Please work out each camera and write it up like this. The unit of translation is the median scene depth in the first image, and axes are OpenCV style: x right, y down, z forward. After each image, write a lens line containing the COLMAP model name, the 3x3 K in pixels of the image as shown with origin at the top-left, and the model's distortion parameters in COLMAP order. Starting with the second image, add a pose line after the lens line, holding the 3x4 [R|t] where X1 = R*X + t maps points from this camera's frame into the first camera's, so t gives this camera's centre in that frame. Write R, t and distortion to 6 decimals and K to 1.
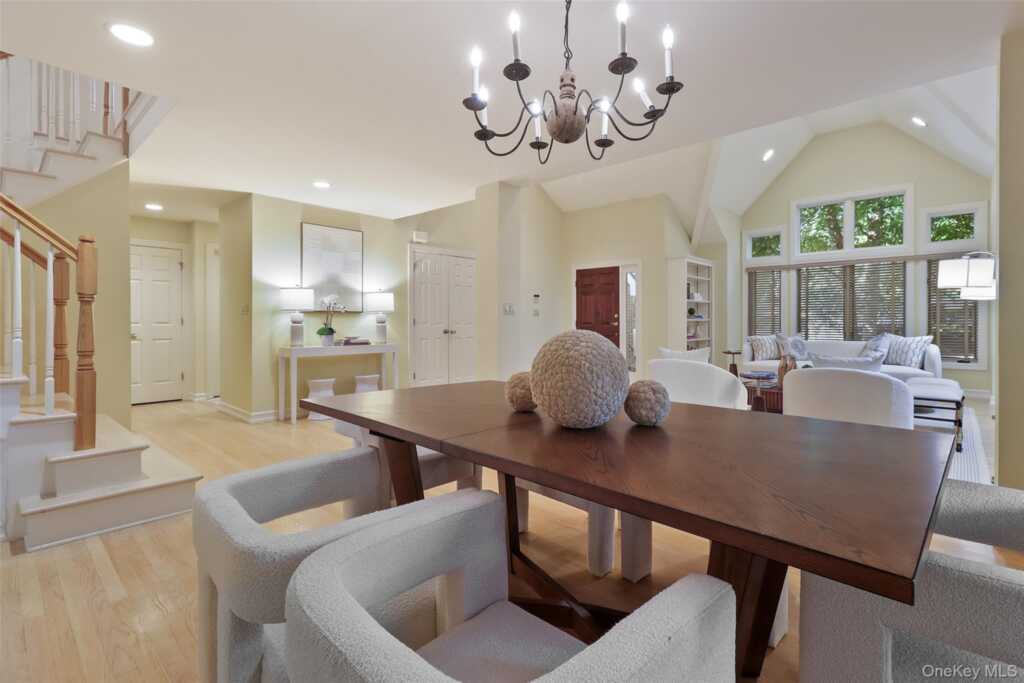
lens RADIAL K [[477.2, 0, 517.7], [0, 477.2, 324.6], [0, 0, 1]] dist [-0.000016, 0.000153]
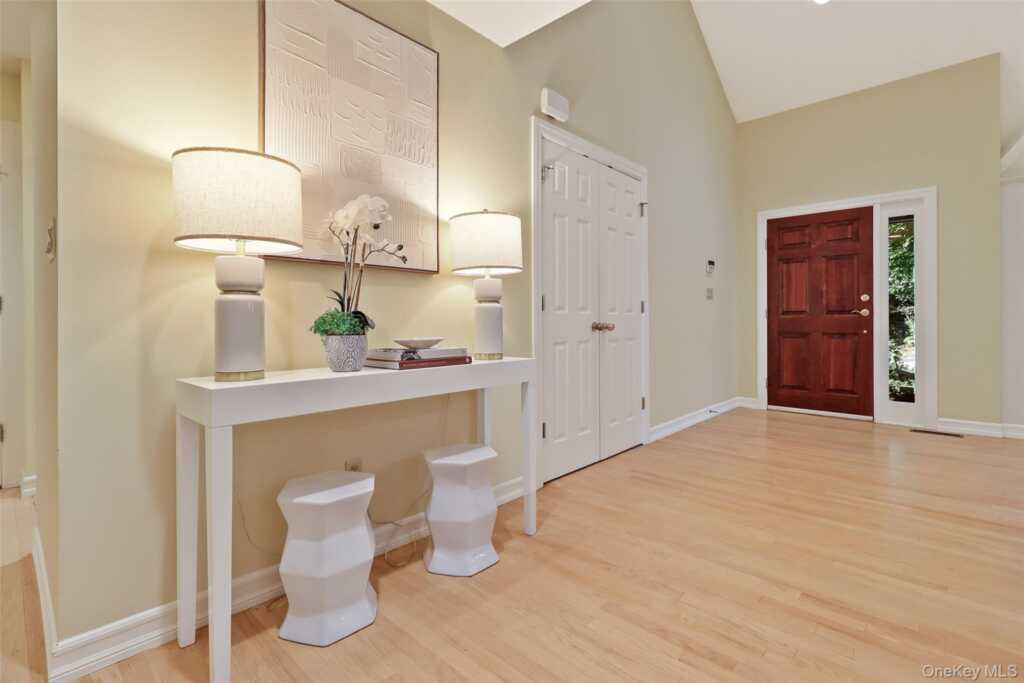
lens RADIAL K [[477.2, 0, 517.7], [0, 477.2, 324.6], [0, 0, 1]] dist [-0.000016, 0.000153]
pose [[0.999991, -0.004107, -0.001313, -0.265310], [0.004108, 0.999991, 0.001165, 0.014012], [0.001308, -0.001170, 0.999998, 0.637422]]
